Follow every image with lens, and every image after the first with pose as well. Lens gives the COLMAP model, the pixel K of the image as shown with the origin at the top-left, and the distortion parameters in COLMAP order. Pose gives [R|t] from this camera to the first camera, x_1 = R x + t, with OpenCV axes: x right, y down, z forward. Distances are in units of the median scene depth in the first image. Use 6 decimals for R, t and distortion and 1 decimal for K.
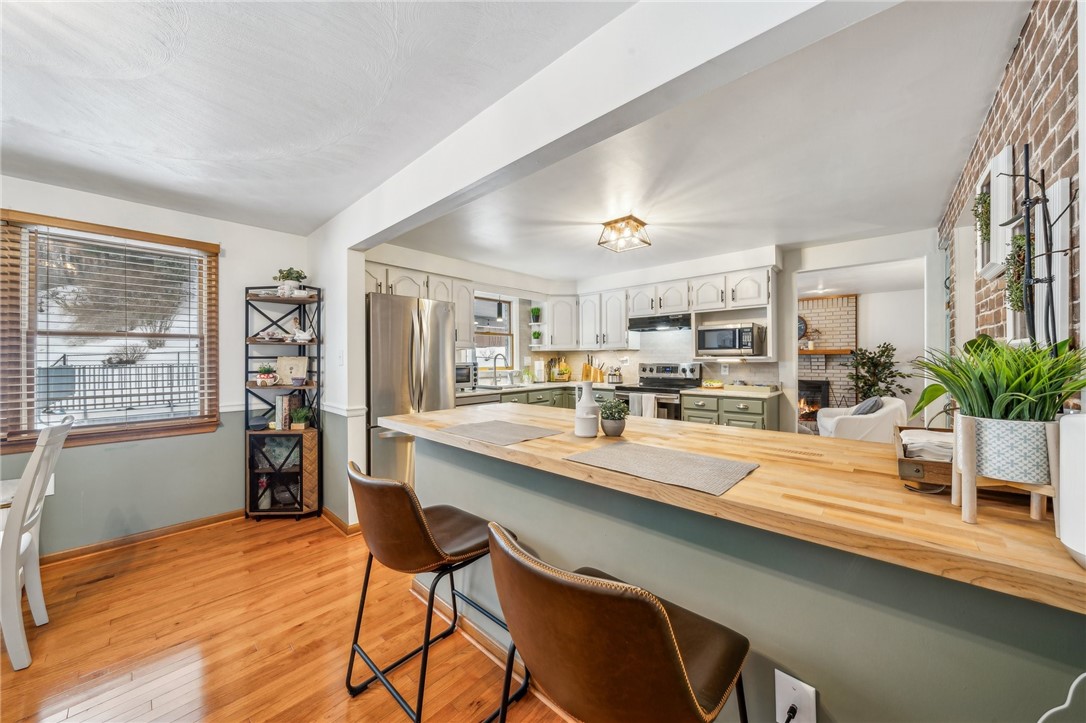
lens RADIAL K [[371.6, 0, 538.0], [0, 371.6, 360.5], [0, 0, 1]] dist [-0.000714, -0.000066]
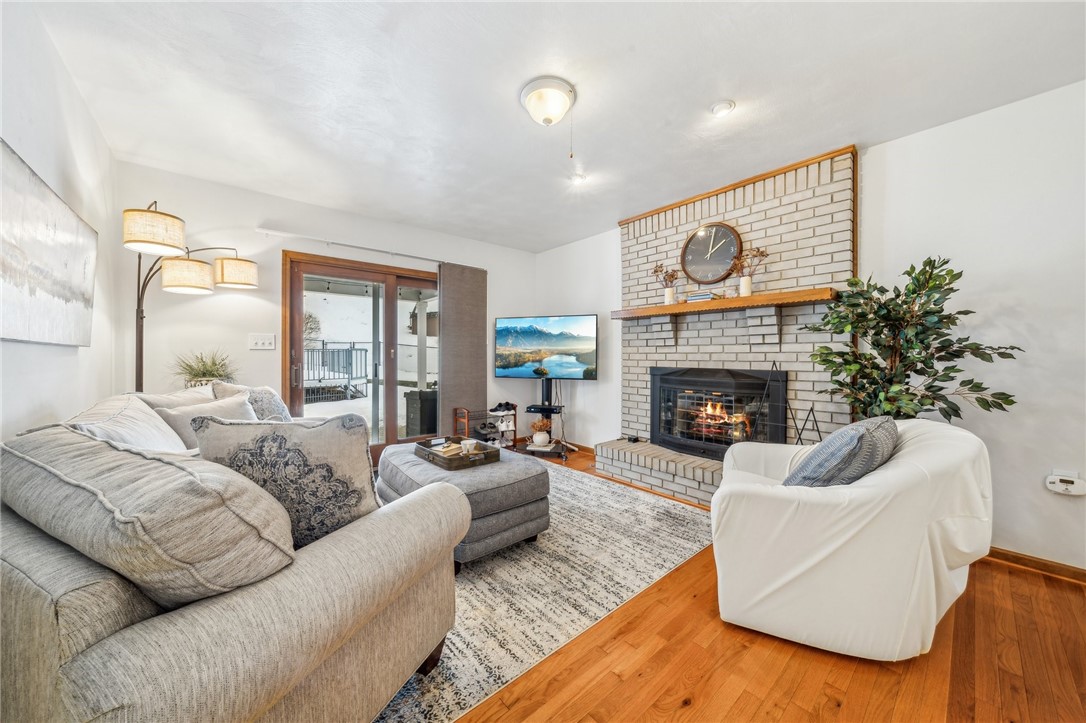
lens RADIAL K [[371.6, 0, 544.2], [0, 371.6, 355.9], [0, 0, 1]] dist [-0.000714, -0.000066]
pose [[0.991725, -0.003156, -0.128344, 0.611999], [0.003318, 0.999994, 0.001049, 0.039787], [0.128339, -0.001466, 0.991729, 0.599290]]
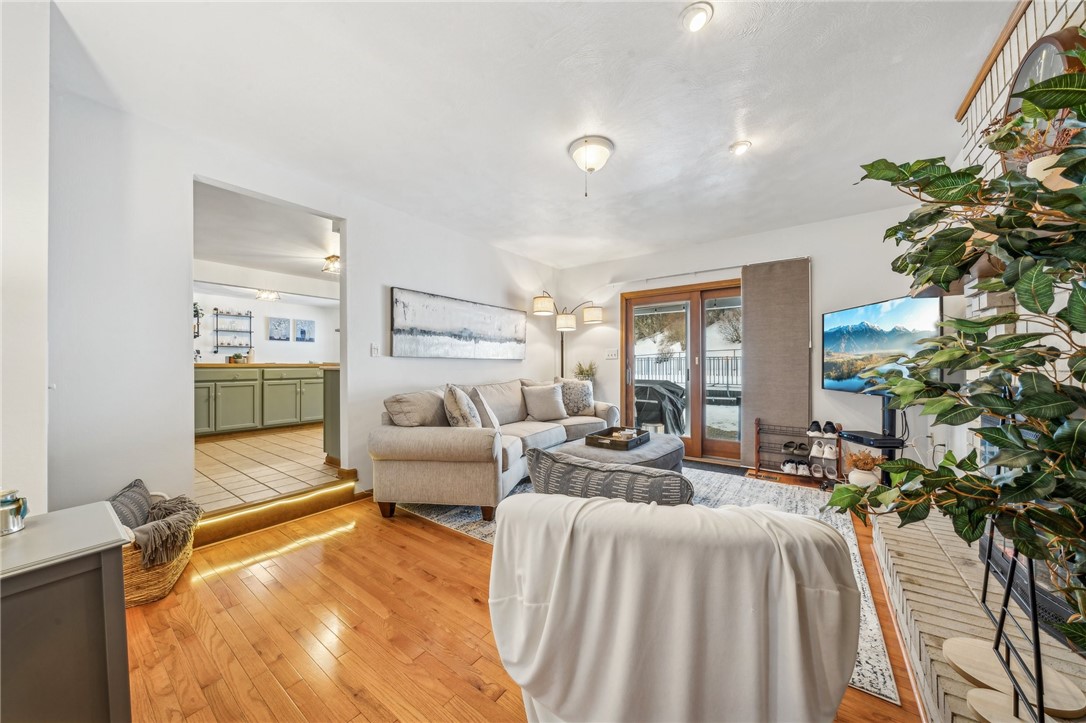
lens RADIAL K [[371.6, 0, 534.7], [0, 371.6, 362.4], [0, 0, 1]] dist [-0.000714, -0.000066]
pose [[0.088408, 0.002615, -0.996081, 0.997338], [0.008537, 0.999958, 0.003383, 0.031852], [0.996048, -0.008802, 0.088382, 0.844200]]
